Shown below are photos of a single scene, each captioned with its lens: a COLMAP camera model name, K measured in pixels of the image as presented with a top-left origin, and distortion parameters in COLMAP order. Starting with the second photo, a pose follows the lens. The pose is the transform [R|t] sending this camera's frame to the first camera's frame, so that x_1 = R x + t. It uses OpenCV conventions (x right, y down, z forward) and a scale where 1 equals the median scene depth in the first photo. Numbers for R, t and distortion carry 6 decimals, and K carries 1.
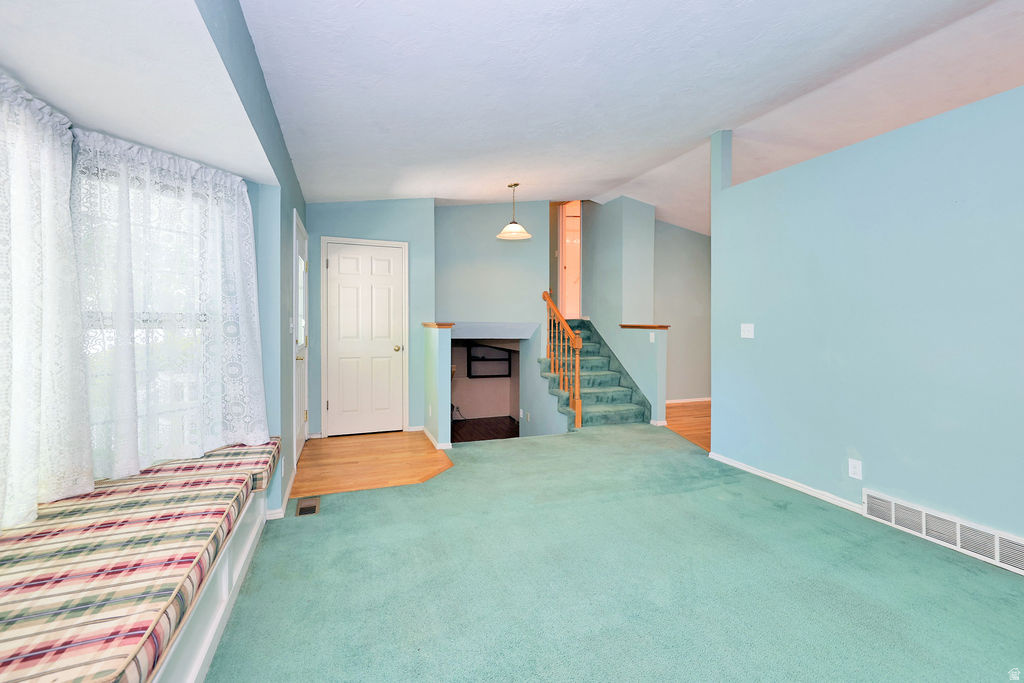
lens RADIAL K [[434.5, 0, 506.9], [0, 434.5, 324.9], [0, 0, 1]] dist [0.001460, 0.000185]
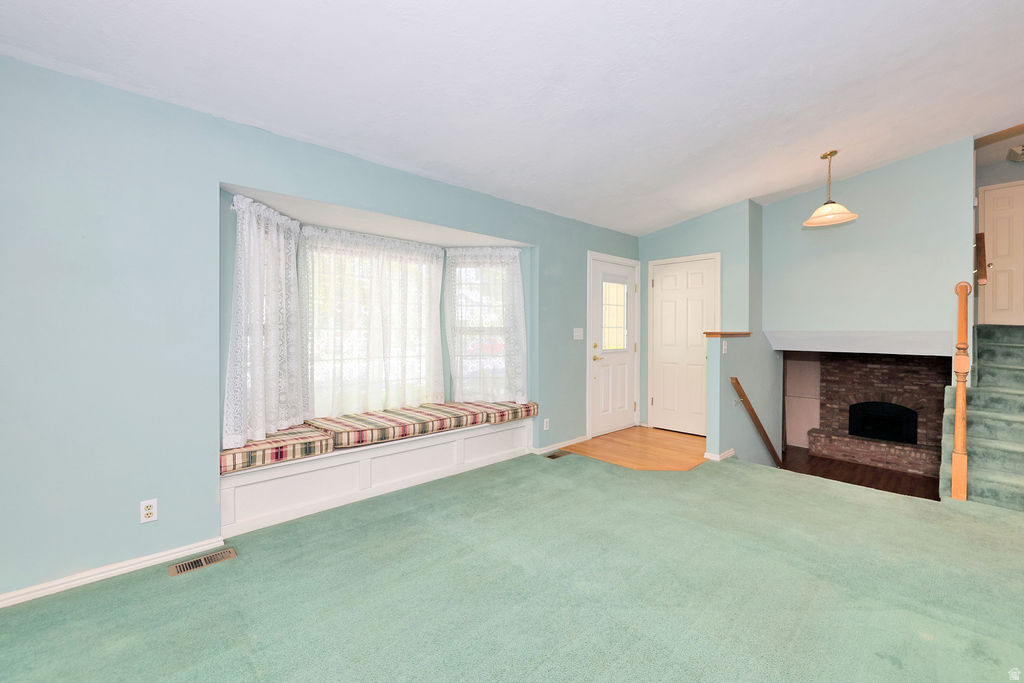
lens RADIAL K [[434.5, 0, 512.1], [0, 434.5, 337.3], [0, 0, 1]] dist [0.001460, 0.000185]
pose [[0.376968, 0.007651, -0.926195, 0.758300], [-0.004617, 0.999969, 0.006381, 0.004358], [0.926215, 0.001871, 0.376991, 0.259724]]
